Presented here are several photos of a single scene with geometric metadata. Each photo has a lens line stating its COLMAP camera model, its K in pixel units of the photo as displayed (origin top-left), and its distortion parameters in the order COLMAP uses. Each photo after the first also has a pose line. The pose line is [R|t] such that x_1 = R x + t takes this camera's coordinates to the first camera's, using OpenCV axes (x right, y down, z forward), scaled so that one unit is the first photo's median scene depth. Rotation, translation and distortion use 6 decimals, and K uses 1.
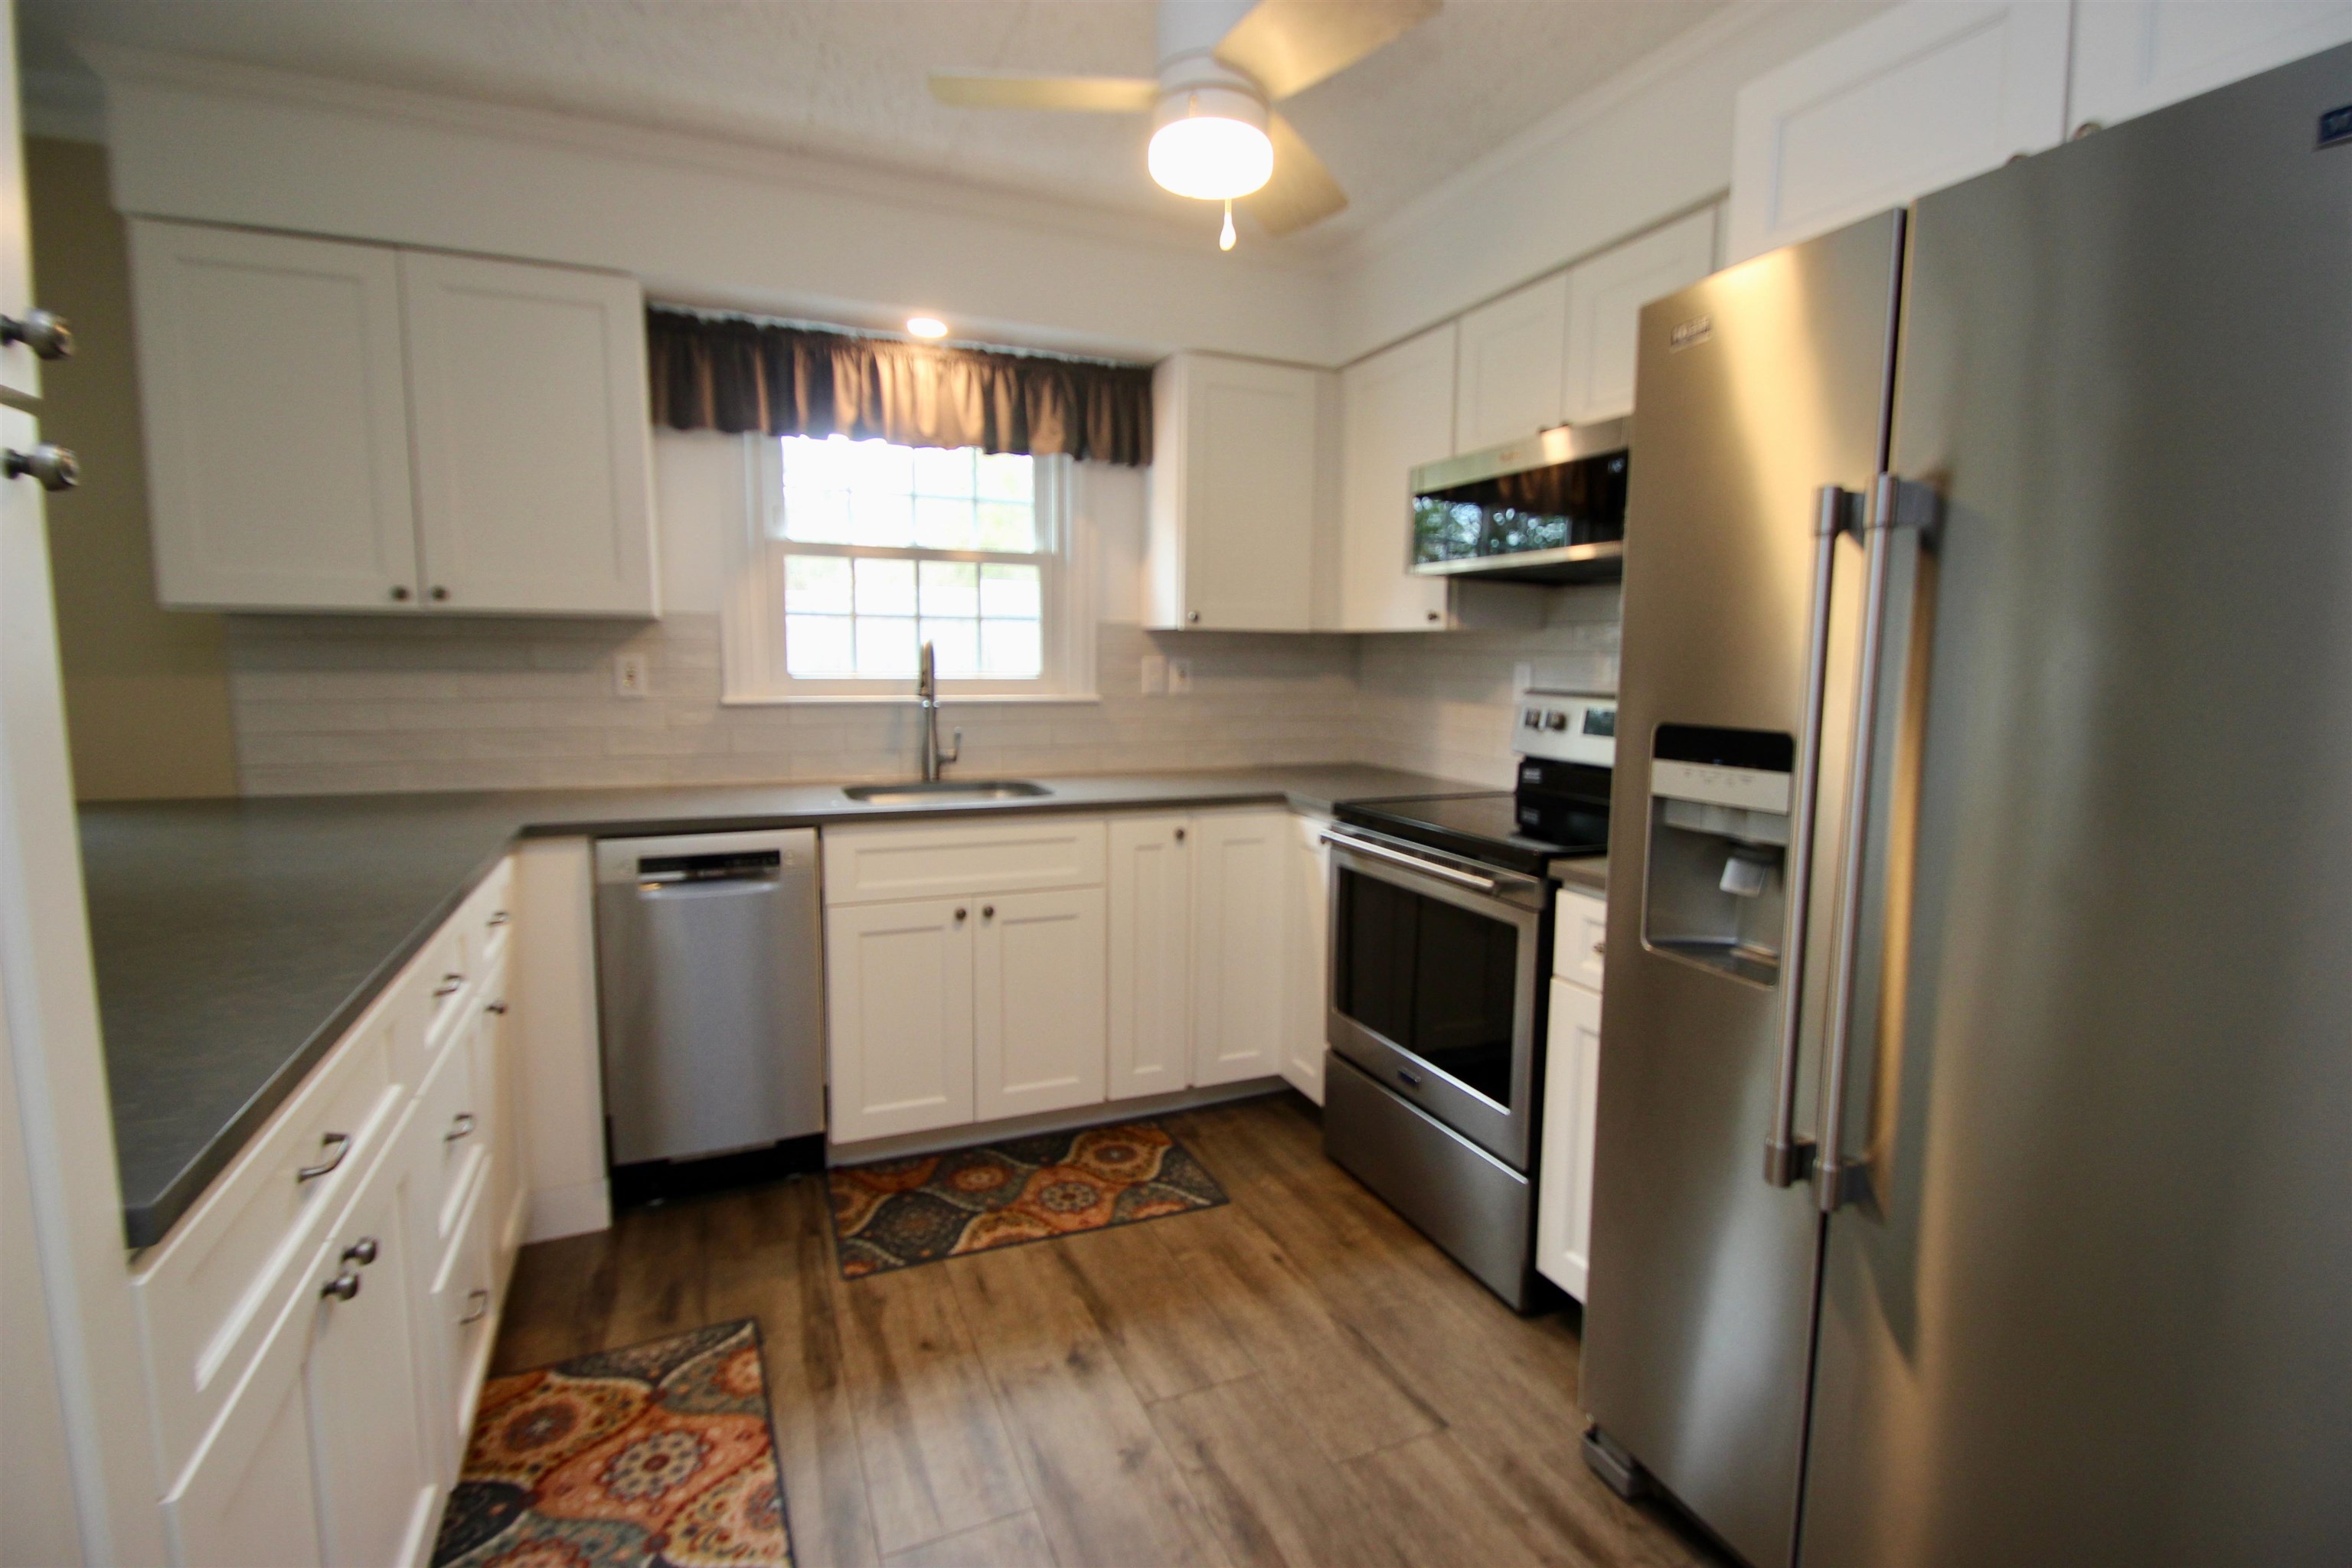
lens RADIAL K [[1094.4, 0, 1203.2], [0, 1094.4, 779.1], [0, 0, 1]] dist [0.002748, -0.007386]
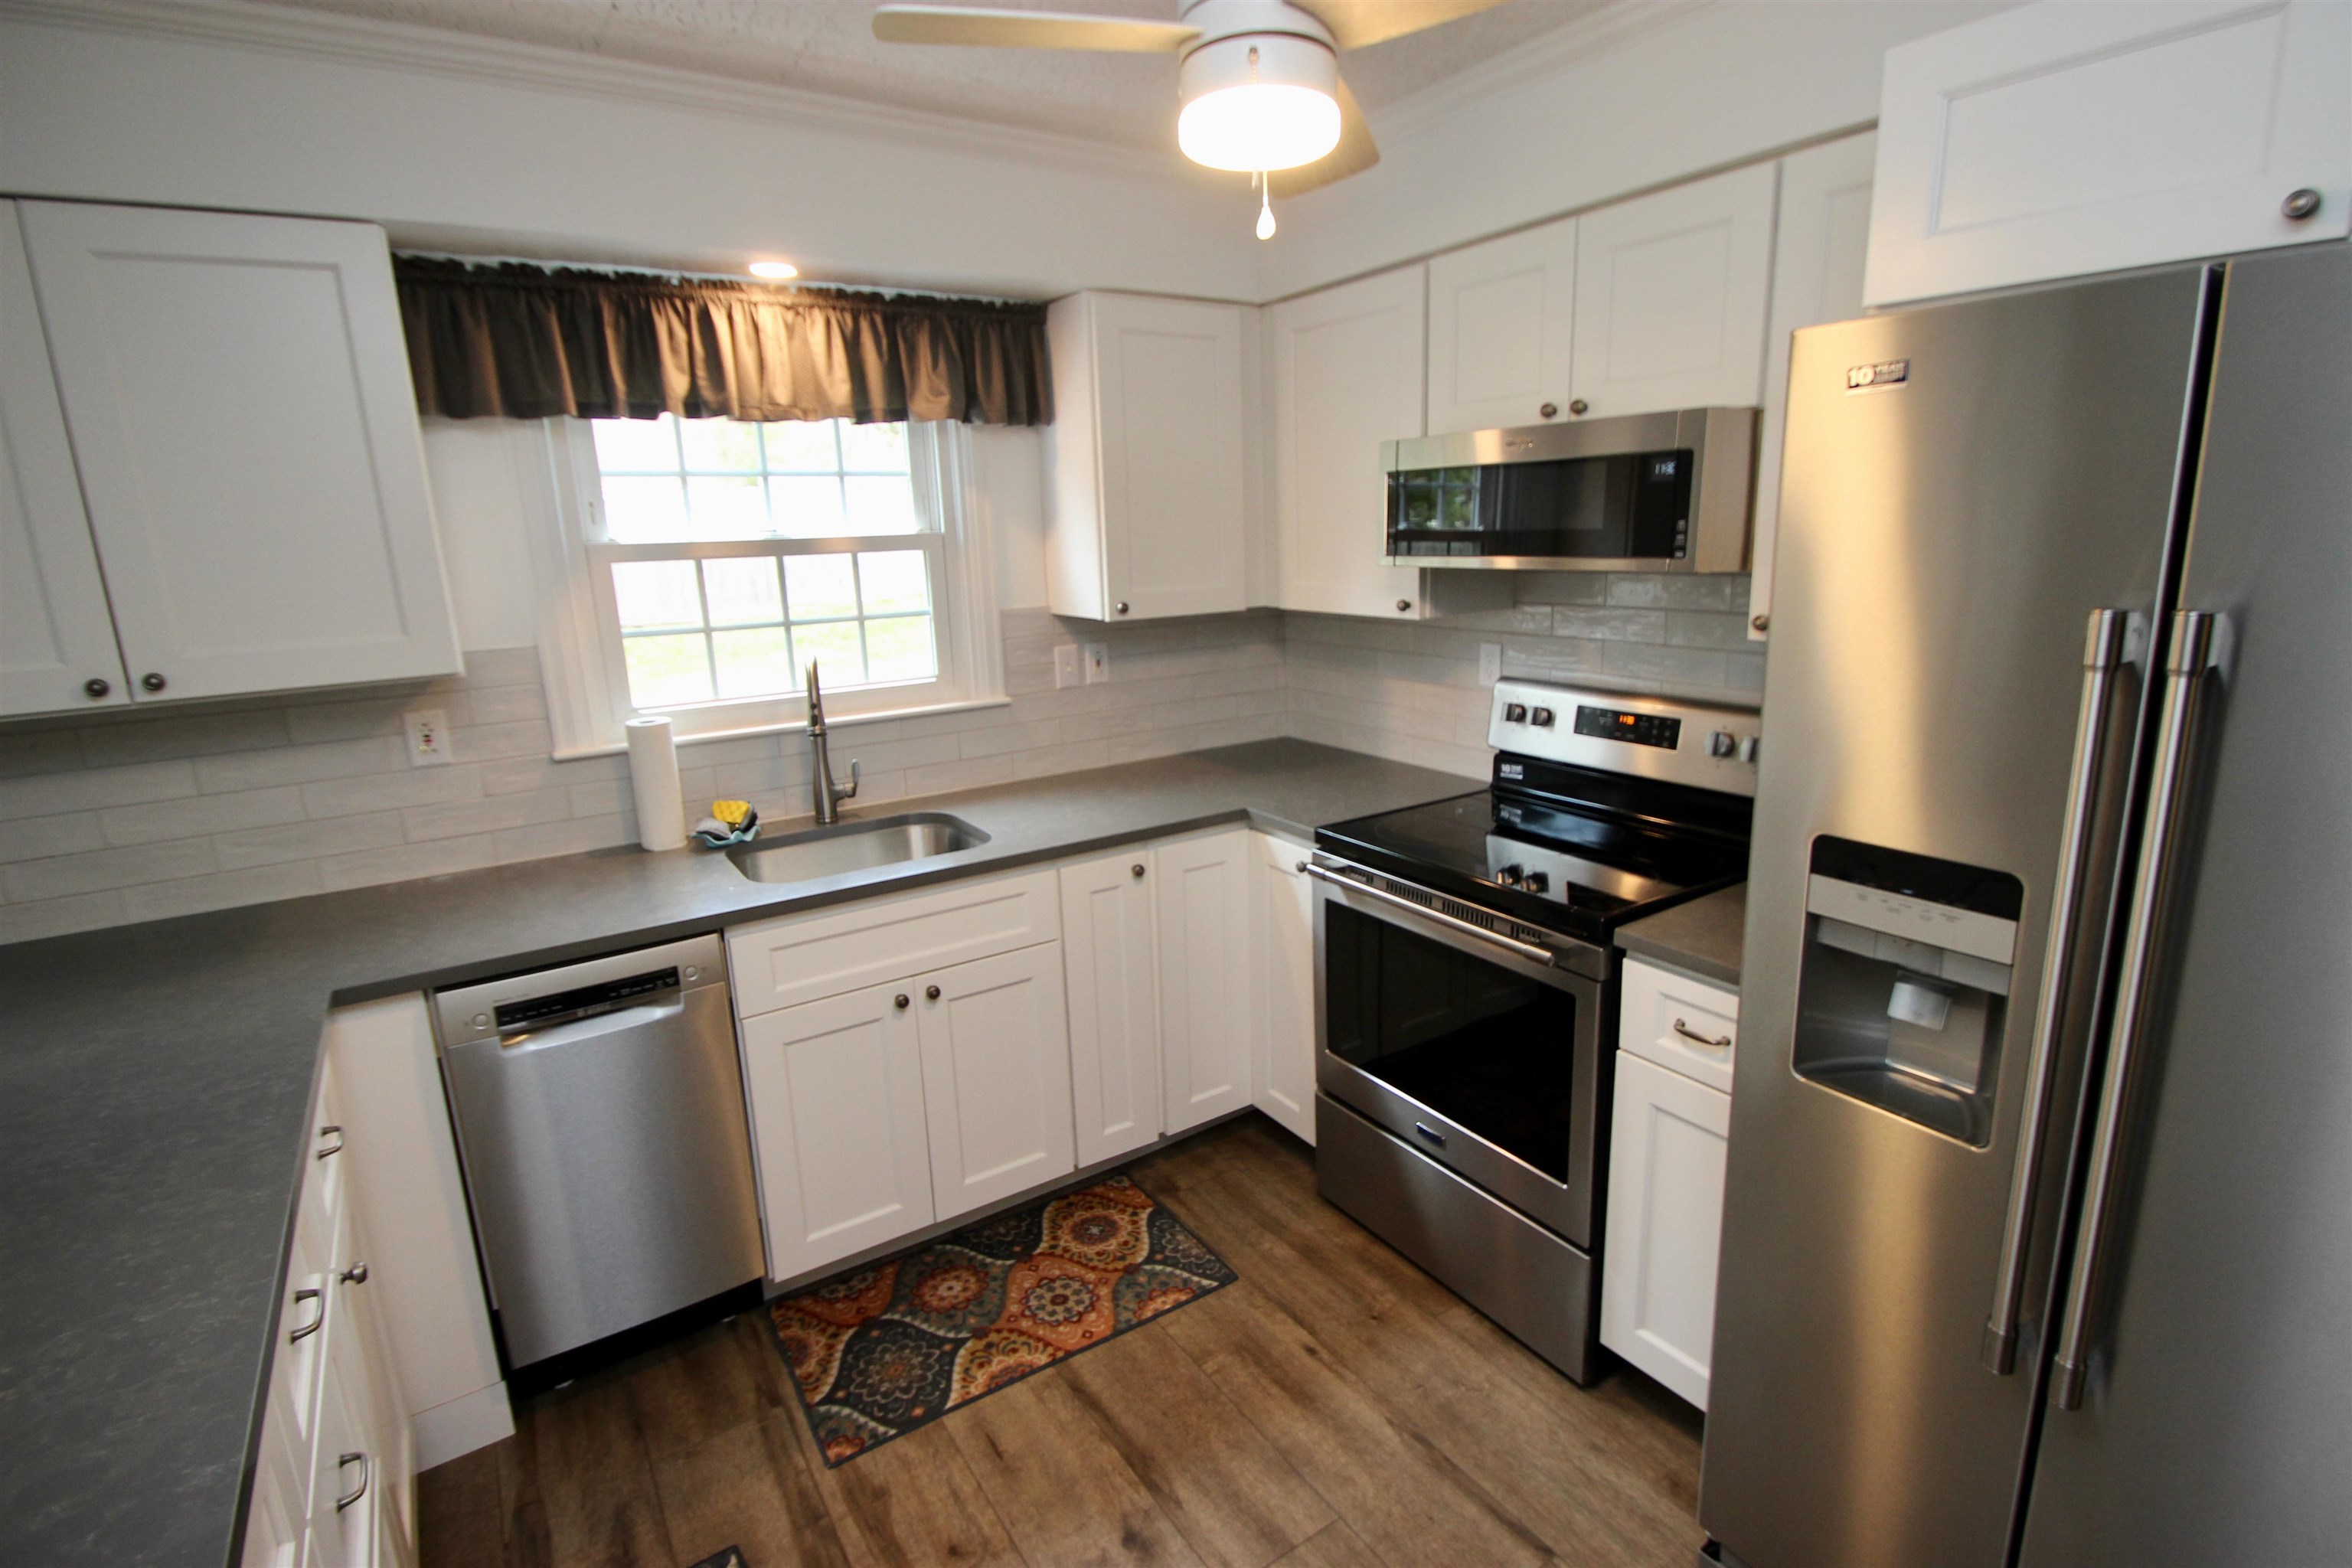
lens RADIAL K [[1116.0, 0, 1200.8], [0, 1116.0, 778.7], [0, 0, 1]] dist [0.008526, -0.016865]
pose [[0.983881, -0.081733, 0.159053, -0.118147], [0.063750, 0.991311, 0.115059, -0.133847], [-0.167075, -0.103065, 0.980543, 0.132222]]
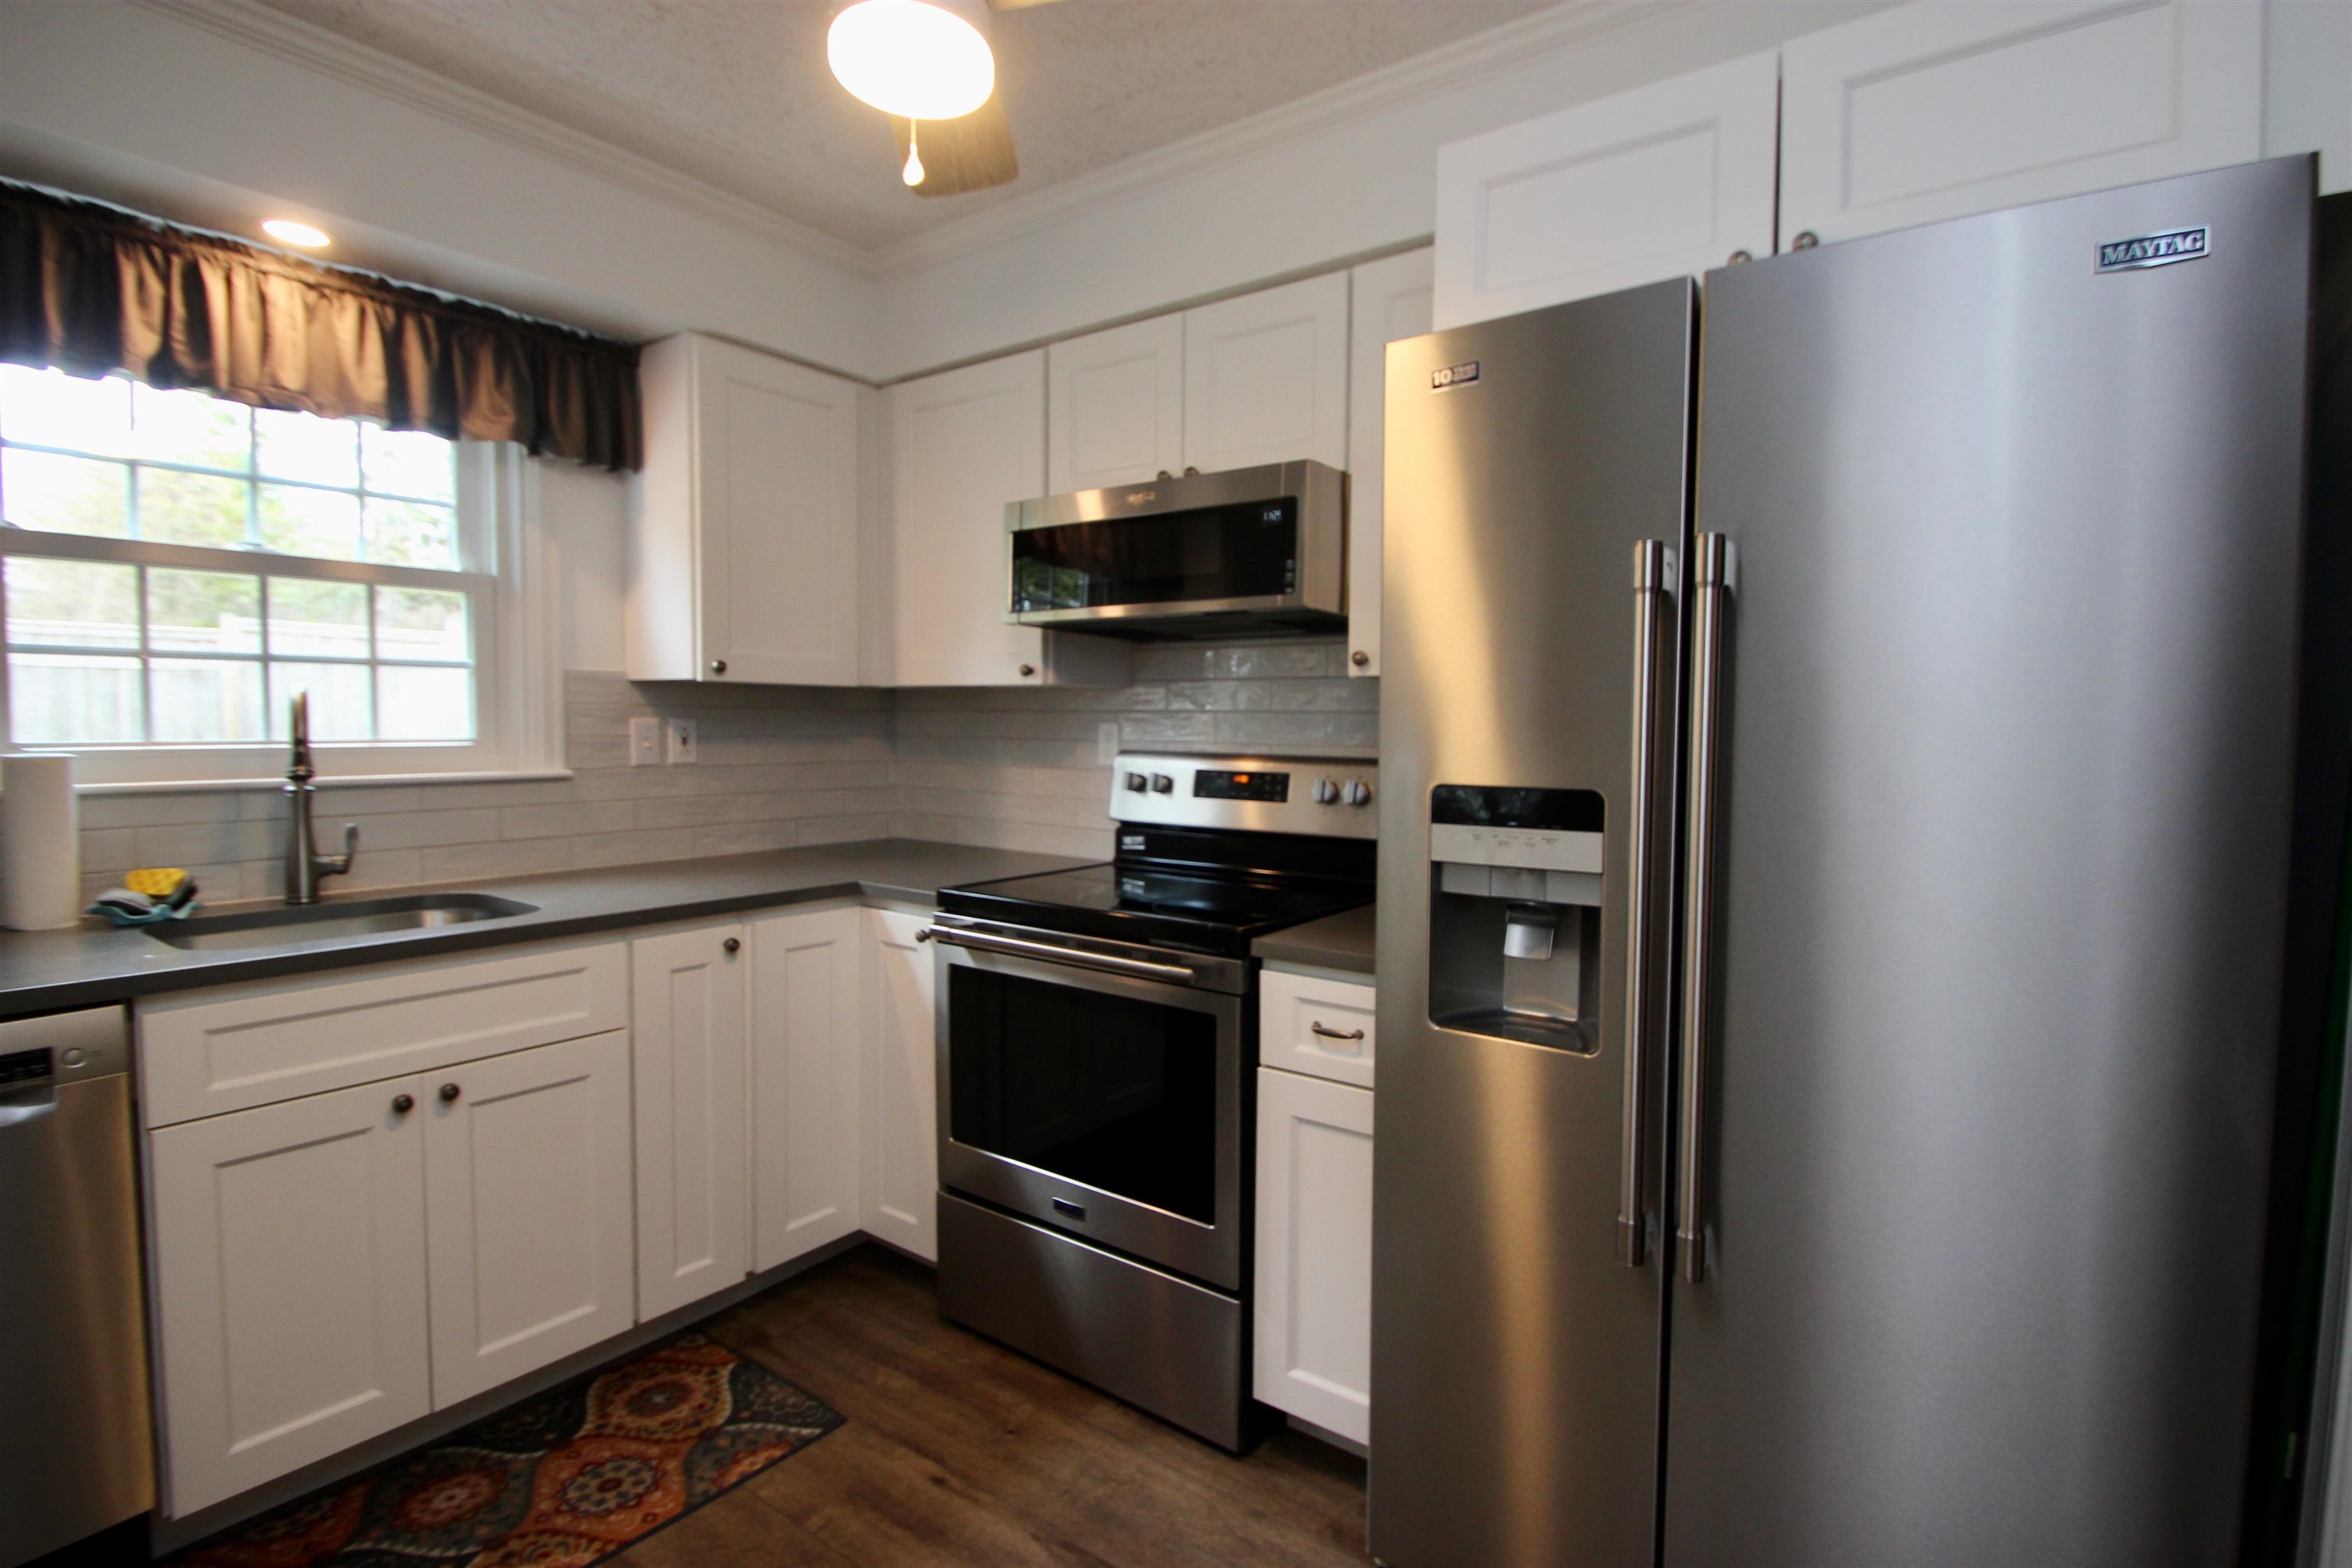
lens RADIAL K [[1116.0, 0, 1200.1], [0, 1116.0, 780.0], [0, 0, 1]] dist [0.008526, -0.016865]
pose [[0.862125, -0.031925, 0.505689, -0.141642], [0.059825, 0.997446, -0.039021, -0.017336], [-0.503152, 0.063894, 0.861833, 0.165781]]
